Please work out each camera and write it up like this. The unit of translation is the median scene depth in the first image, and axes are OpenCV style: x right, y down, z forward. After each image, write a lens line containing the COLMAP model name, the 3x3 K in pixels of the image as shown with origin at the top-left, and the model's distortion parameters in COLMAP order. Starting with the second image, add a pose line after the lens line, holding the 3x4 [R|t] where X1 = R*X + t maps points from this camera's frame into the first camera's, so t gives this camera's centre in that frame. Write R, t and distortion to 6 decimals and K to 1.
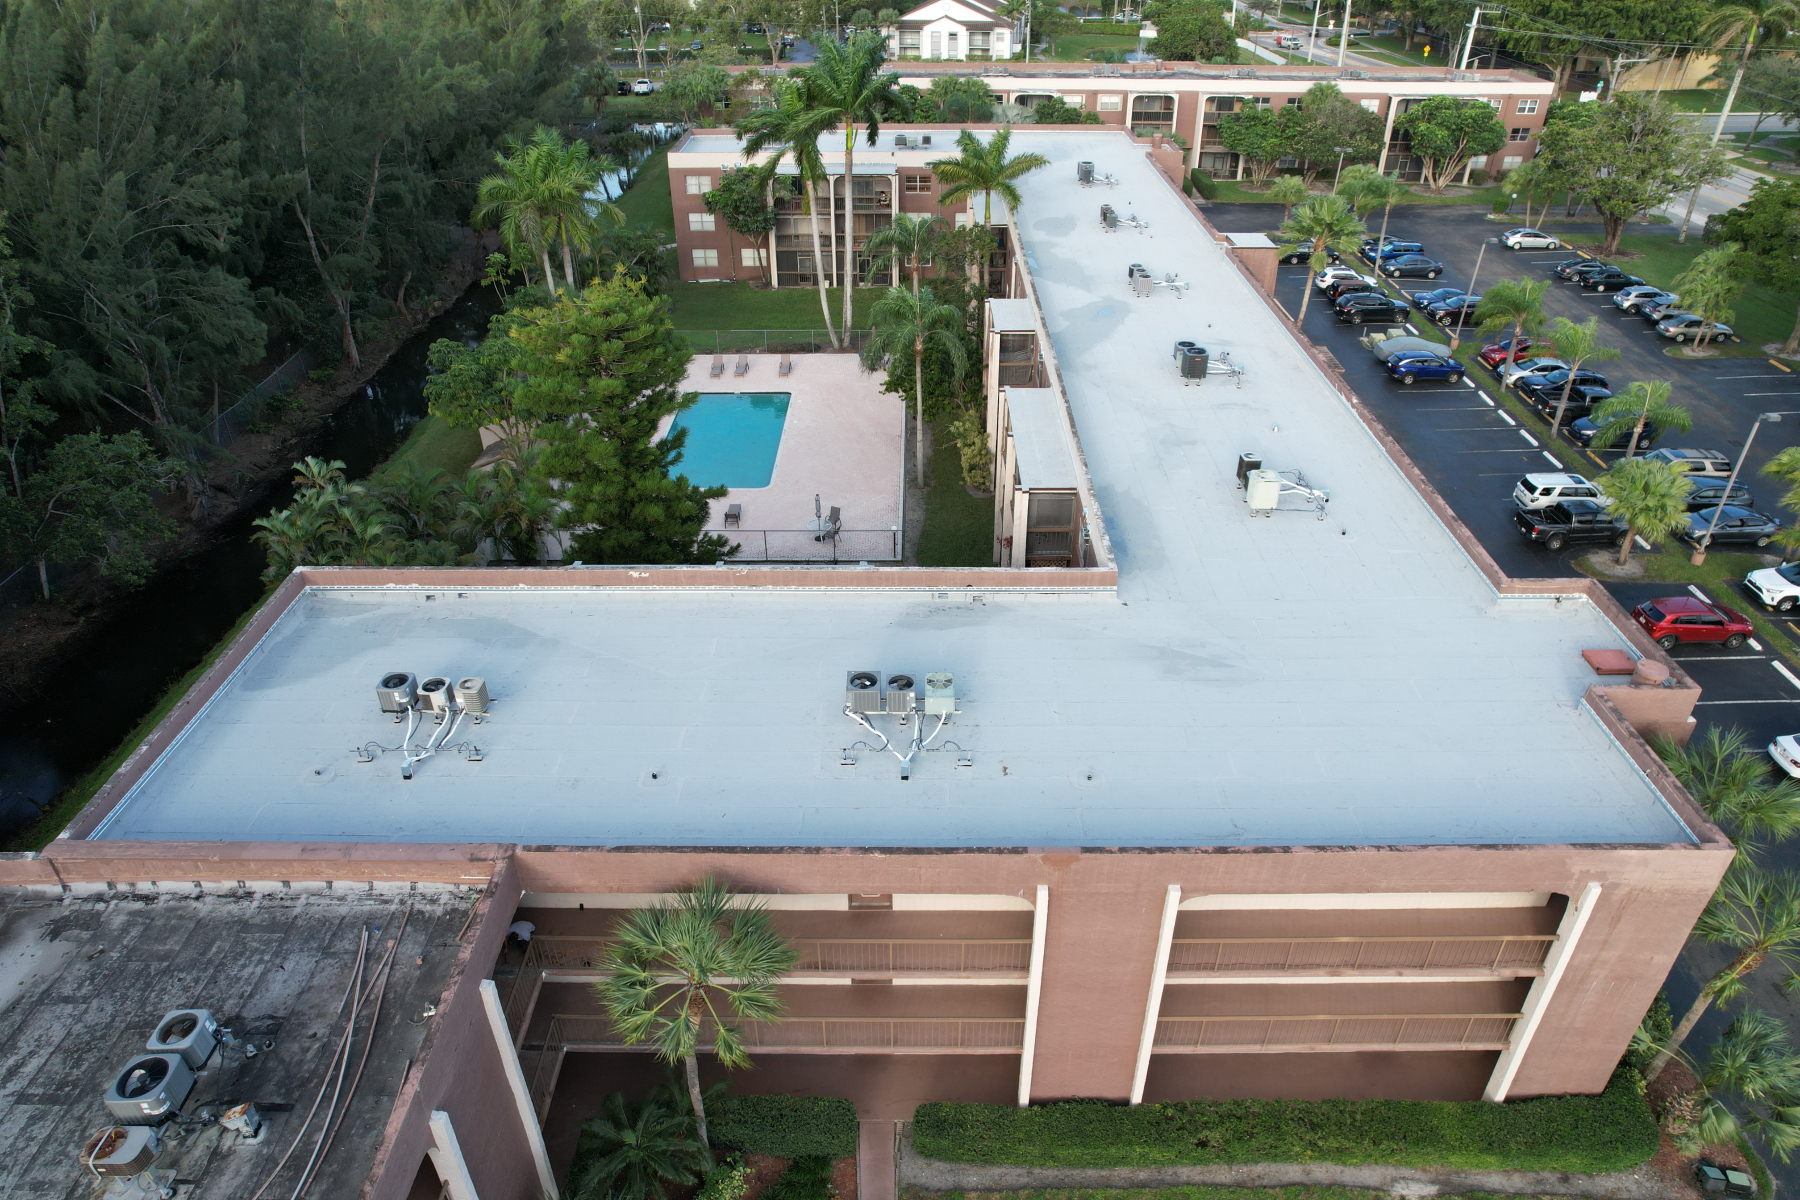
lens RADIAL K [[1138.5, 0, 910.1], [0, 1138.5, 608.5], [0, 0, 1]] dist [-0.043335, 0.030963]
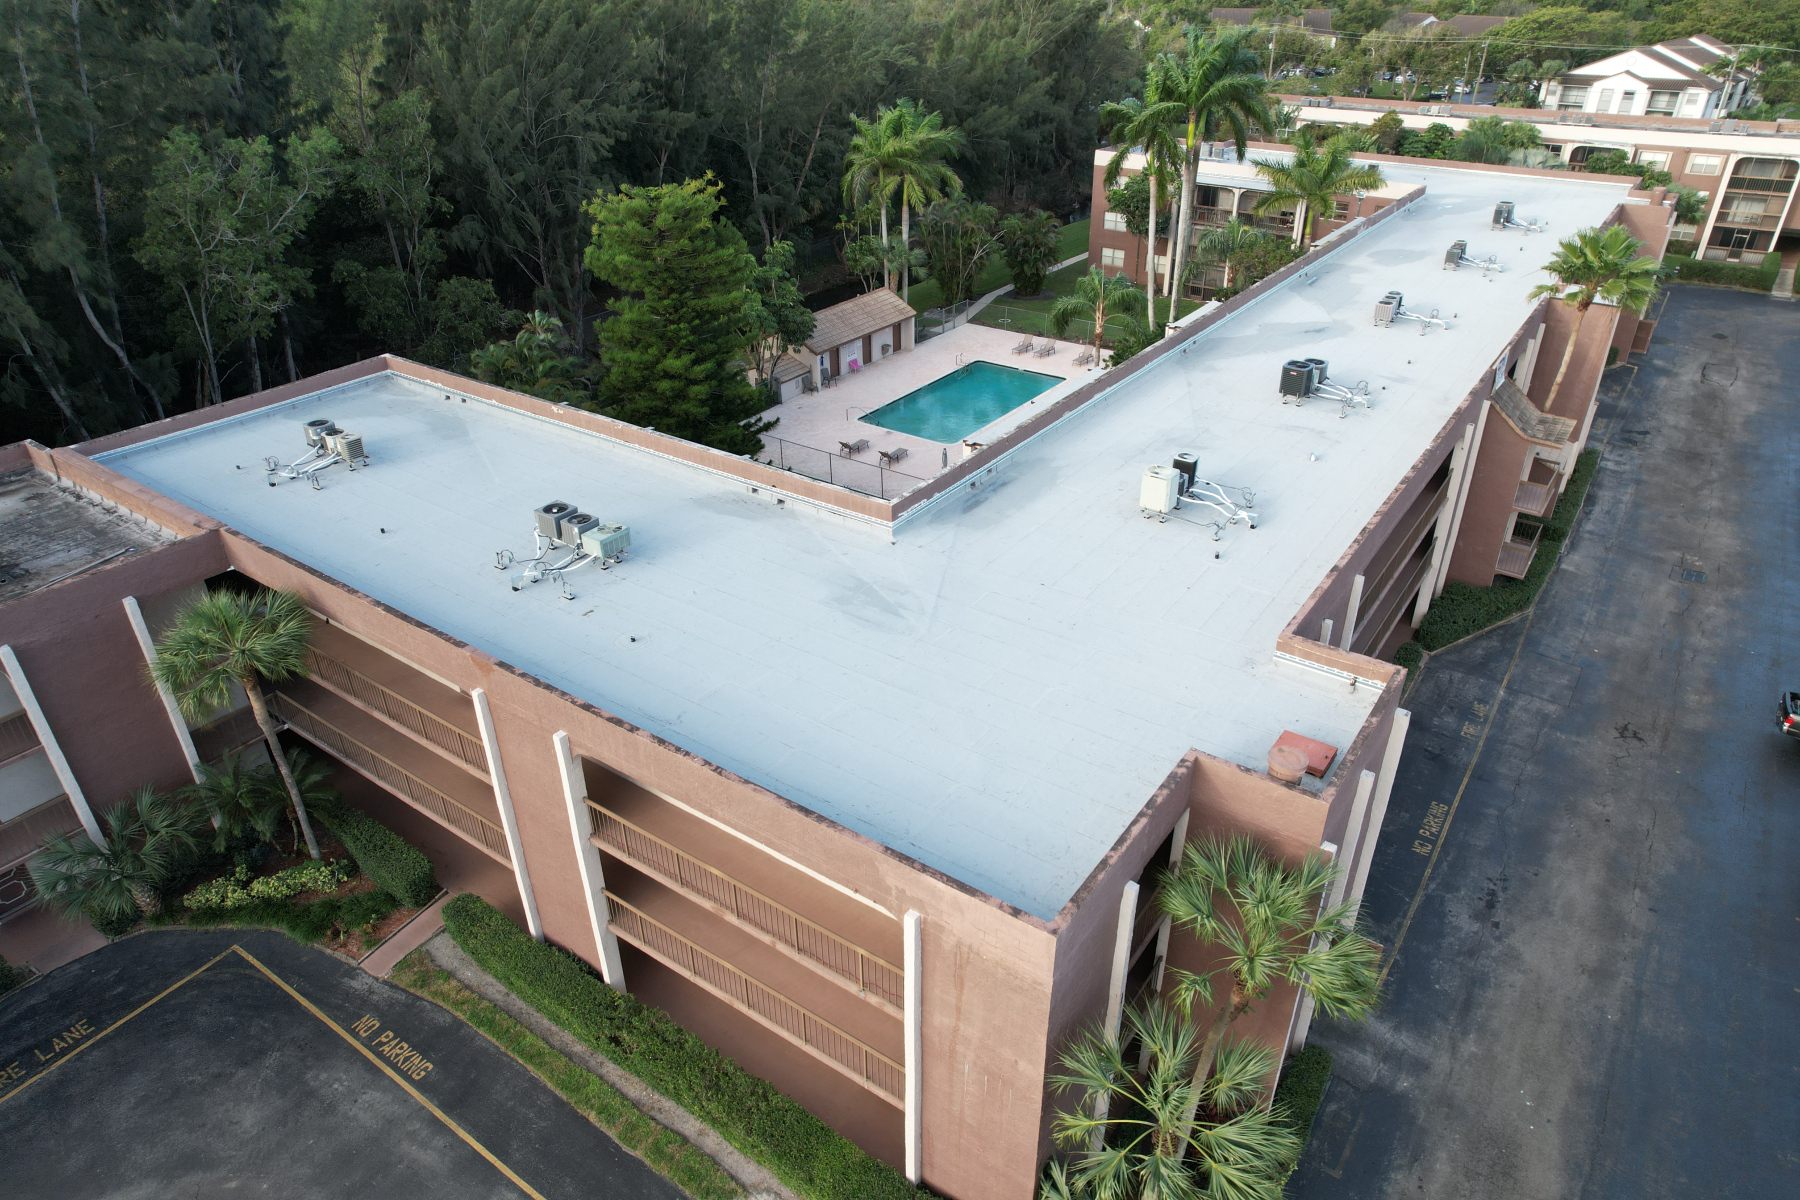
lens RADIAL K [[1138.5, 0, 904.6], [0, 1138.5, 598.6], [0, 0, 1]] dist [-0.043335, 0.030963]
pose [[0.822811, 0.282277, -0.493257, 0.492274], [-0.305569, 0.951533, 0.034809, 0.002957], [0.479176, 0.122083, 0.869187, 0.136910]]
